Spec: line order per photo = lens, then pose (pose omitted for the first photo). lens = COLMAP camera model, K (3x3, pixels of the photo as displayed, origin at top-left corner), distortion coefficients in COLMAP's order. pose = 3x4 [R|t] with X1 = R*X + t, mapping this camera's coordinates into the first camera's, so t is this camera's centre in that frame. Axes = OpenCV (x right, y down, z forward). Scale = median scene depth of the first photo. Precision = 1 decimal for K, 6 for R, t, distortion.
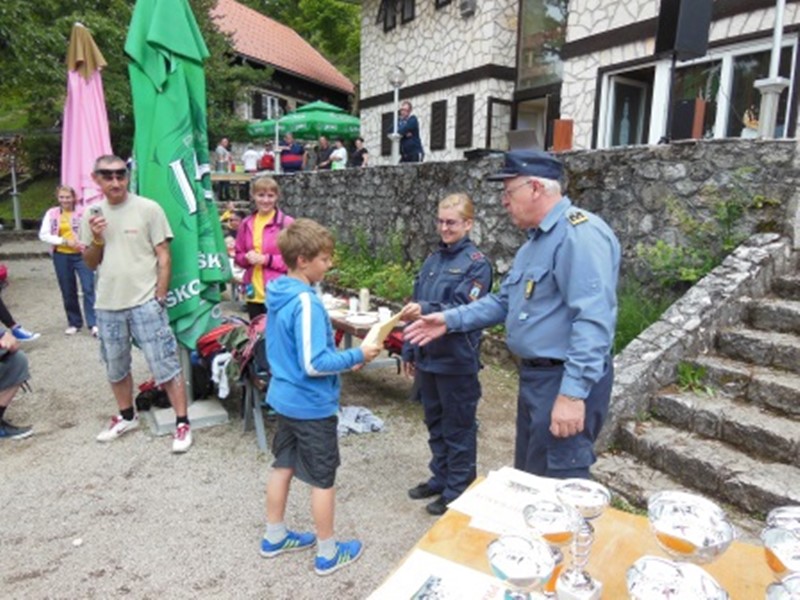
lens RADIAL K [[584.7, 0, 400.0], [0, 584.7, 300.0], [0, 0, 1]] dist [-0.013950, 0.045433]
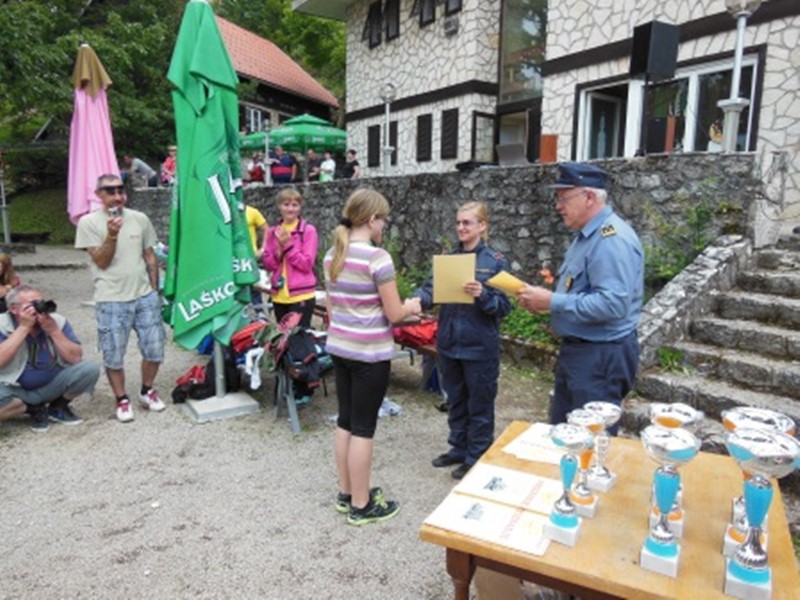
lens RADIAL K [[584.7, 0, 400.0], [0, 584.7, 300.0], [0, 0, 1]] dist [-0.013950, 0.045433]
pose [[0.999213, -0.015910, 0.036331, -0.055982], [0.016488, 0.999741, -0.015673, 0.017972], [-0.036072, 0.016260, 0.999217, -0.101540]]
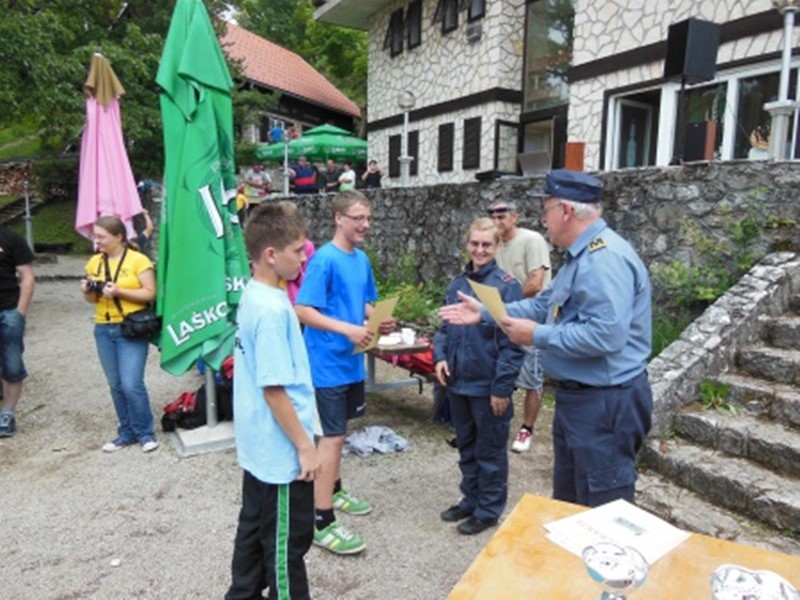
lens RADIAL K [[584.7, 0, 400.0], [0, 584.7, 300.0], [0, 0, 1]] dist [-0.013950, 0.045433]
pose [[0.999955, -0.007439, -0.005949, -0.027237], [0.007233, 0.999401, -0.033850, -0.001618], [0.006197, 0.033805, 0.999409, -0.013880]]
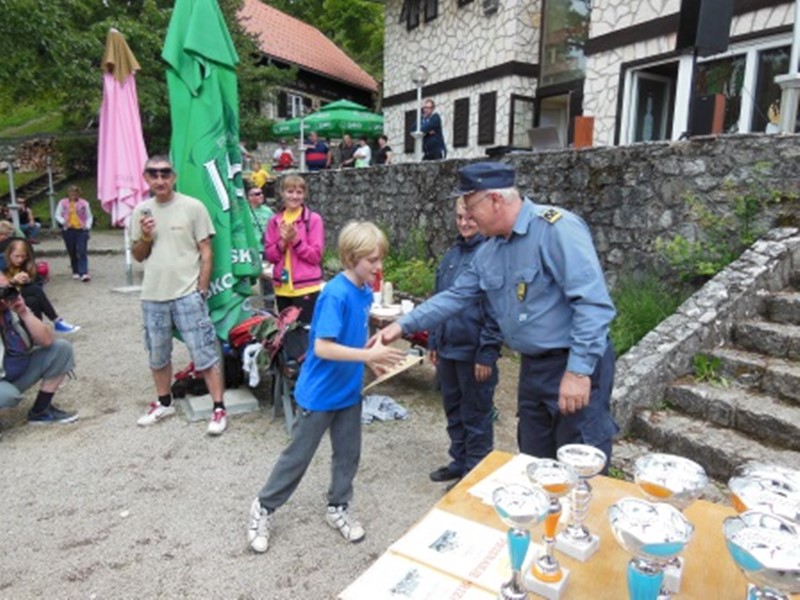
lens RADIAL K [[584.7, 0, 400.0], [0, 584.7, 300.0], [0, 0, 1]] dist [-0.013950, 0.045433]
pose [[0.999206, 0.000837, -0.039841, 0.001690], [-0.000648, 0.999988, 0.004761, 0.005956], [0.039845, -0.004732, 0.999195, -0.033571]]
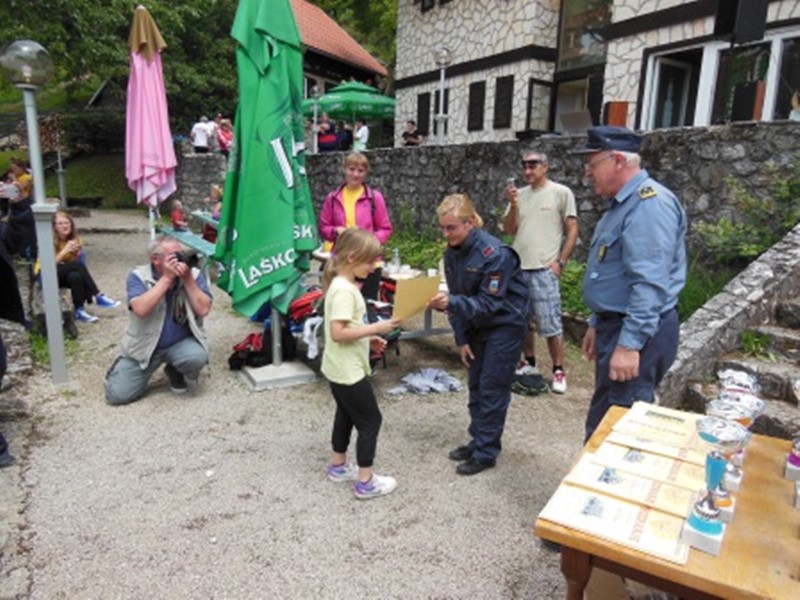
lens RADIAL K [[584.7, 0, 400.0], [0, 584.7, 300.0], [0, 0, 1]] dist [-0.013950, 0.045433]
pose [[0.999513, 0.013660, -0.028063, -0.094013], [-0.012787, 0.999436, 0.031052, 0.019529], [0.028472, -0.030678, 0.999124, -0.069411]]
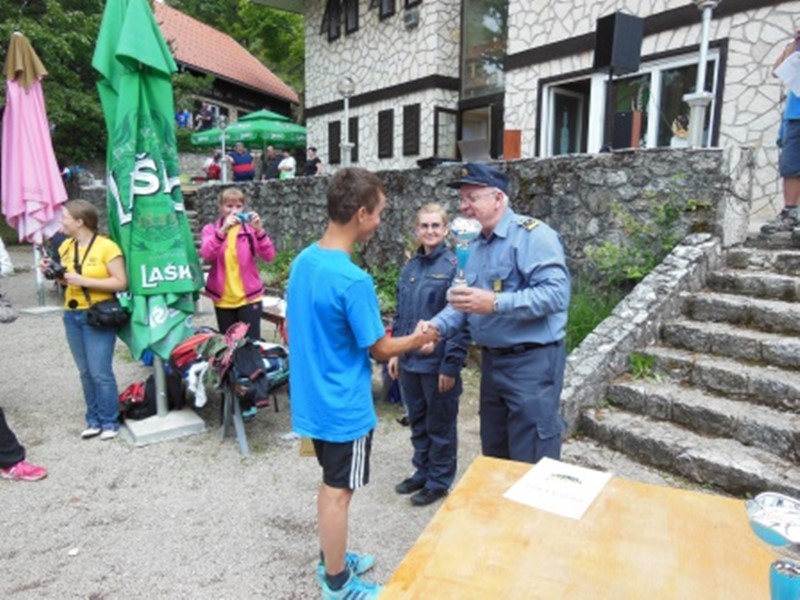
lens RADIAL K [[584.7, 0, 400.0], [0, 584.7, 300.0], [0, 0, 1]] dist [-0.013950, 0.045433]
pose [[0.995143, -0.031684, 0.093201, -0.038642], [0.032693, 0.999422, -0.009327, 0.002894], [-0.092851, 0.012328, 0.995604, -0.037559]]
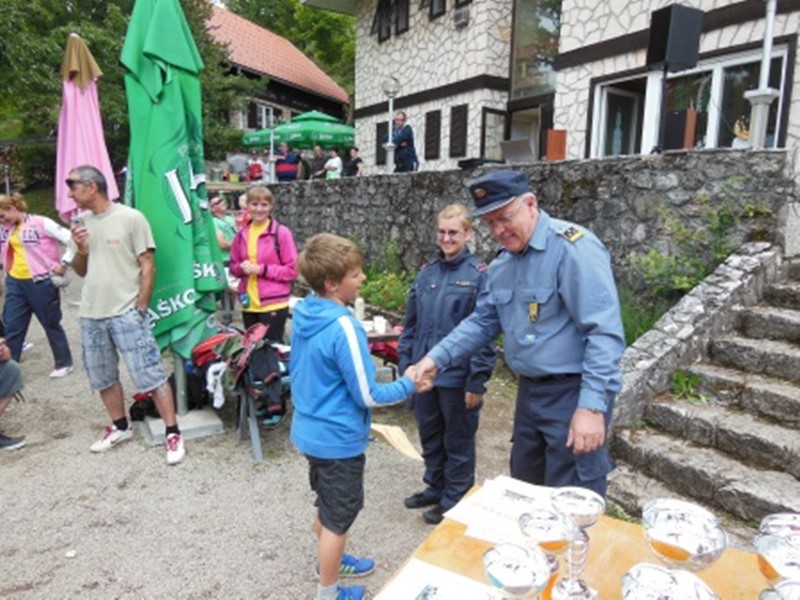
lens RADIAL K [[584.7, 0, 400.0], [0, 584.7, 300.0], [0, 0, 1]] dist [-0.013950, 0.045433]
pose [[0.999960, -0.002078, 0.008736, -0.000378], [0.002208, 0.999888, -0.014826, -0.000440], [-0.008704, 0.014845, 0.999852, -0.002066]]
